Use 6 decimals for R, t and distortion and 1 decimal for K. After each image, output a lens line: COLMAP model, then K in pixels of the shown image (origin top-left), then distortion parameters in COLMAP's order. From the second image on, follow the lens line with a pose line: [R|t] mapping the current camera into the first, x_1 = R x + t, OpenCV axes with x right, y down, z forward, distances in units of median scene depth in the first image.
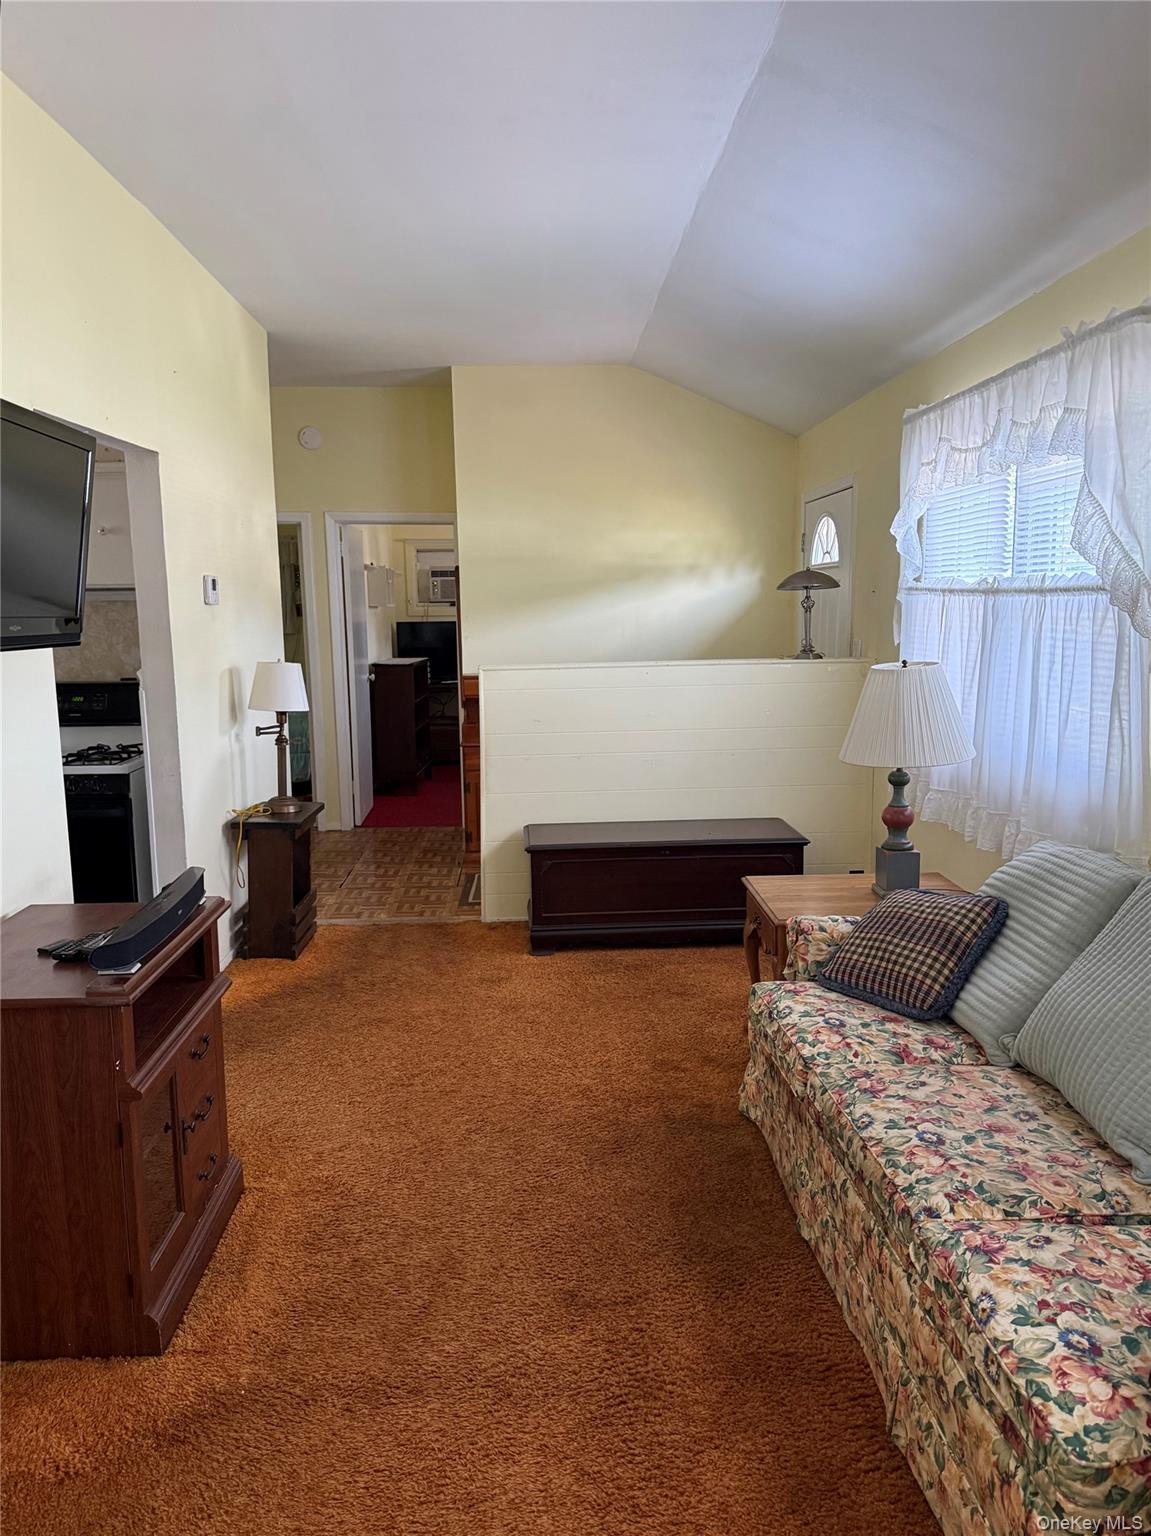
lens RADIAL K [[1059.0, 0, 573.1], [0, 1059.0, 770.6], [0, 0, 1]] dist [0.002334, 0.000790]
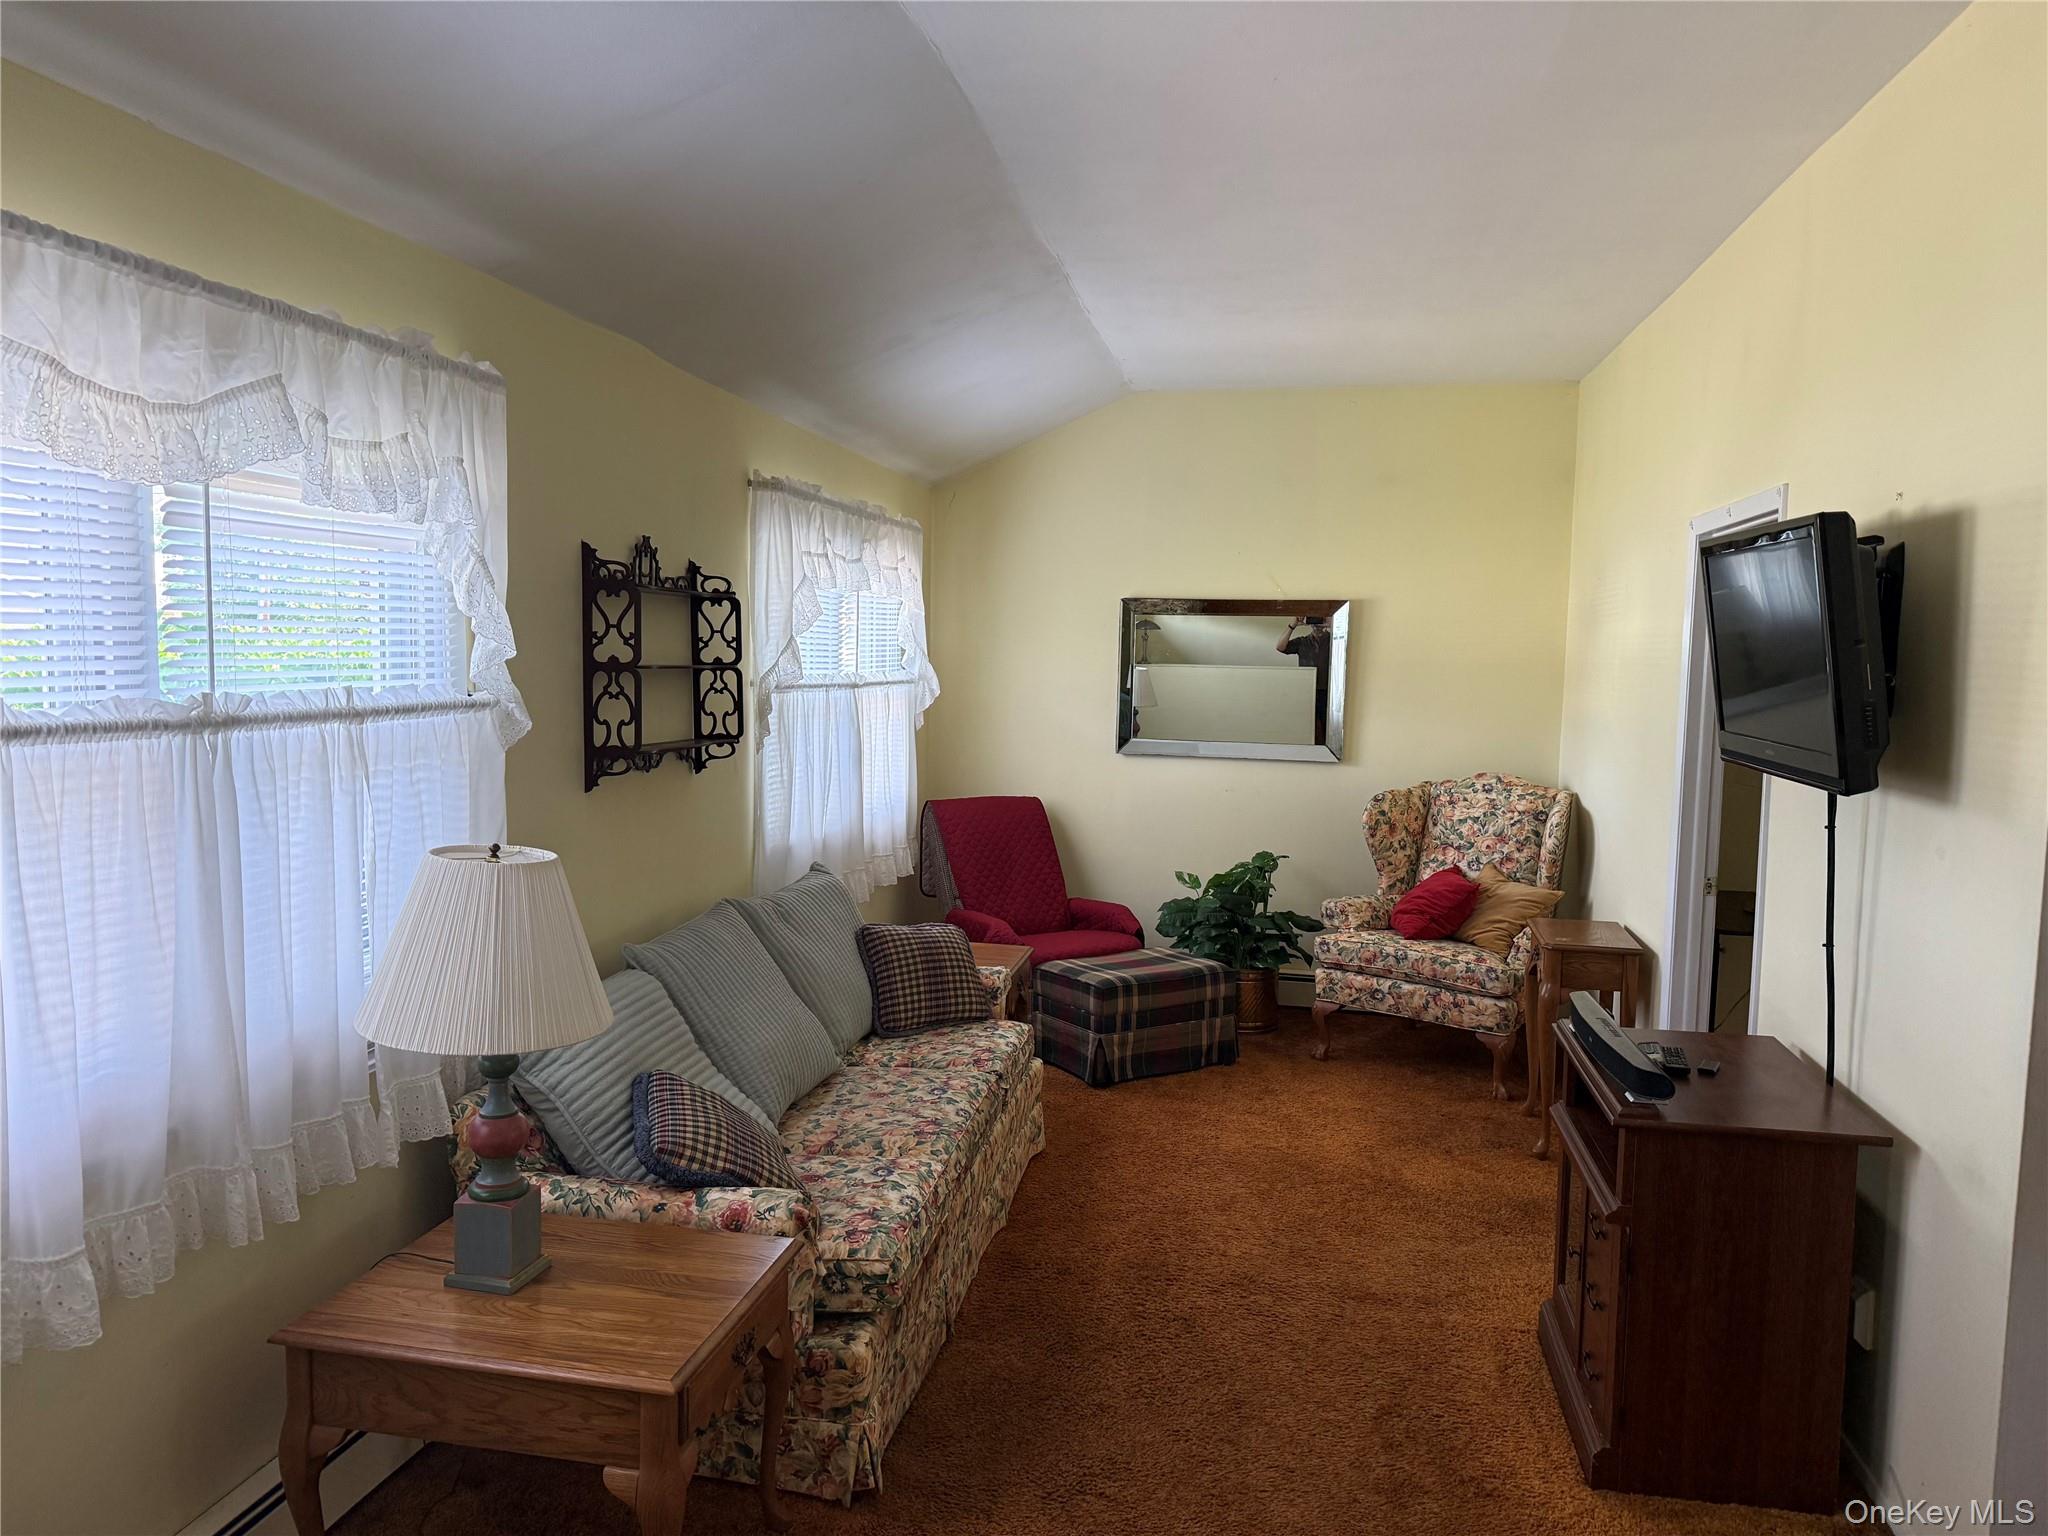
lens RADIAL K [[1412.0, 0, 1021.6], [0, 1412.0, 770.9], [0, 0, 1]] dist [0.002334, 0.000790]
pose [[-0.973334, -0.017672, 0.228710, -0.175426], [0.037428, 0.971433, 0.234344, -0.468163], [-0.226318, 0.236655, -0.944868, 2.518169]]
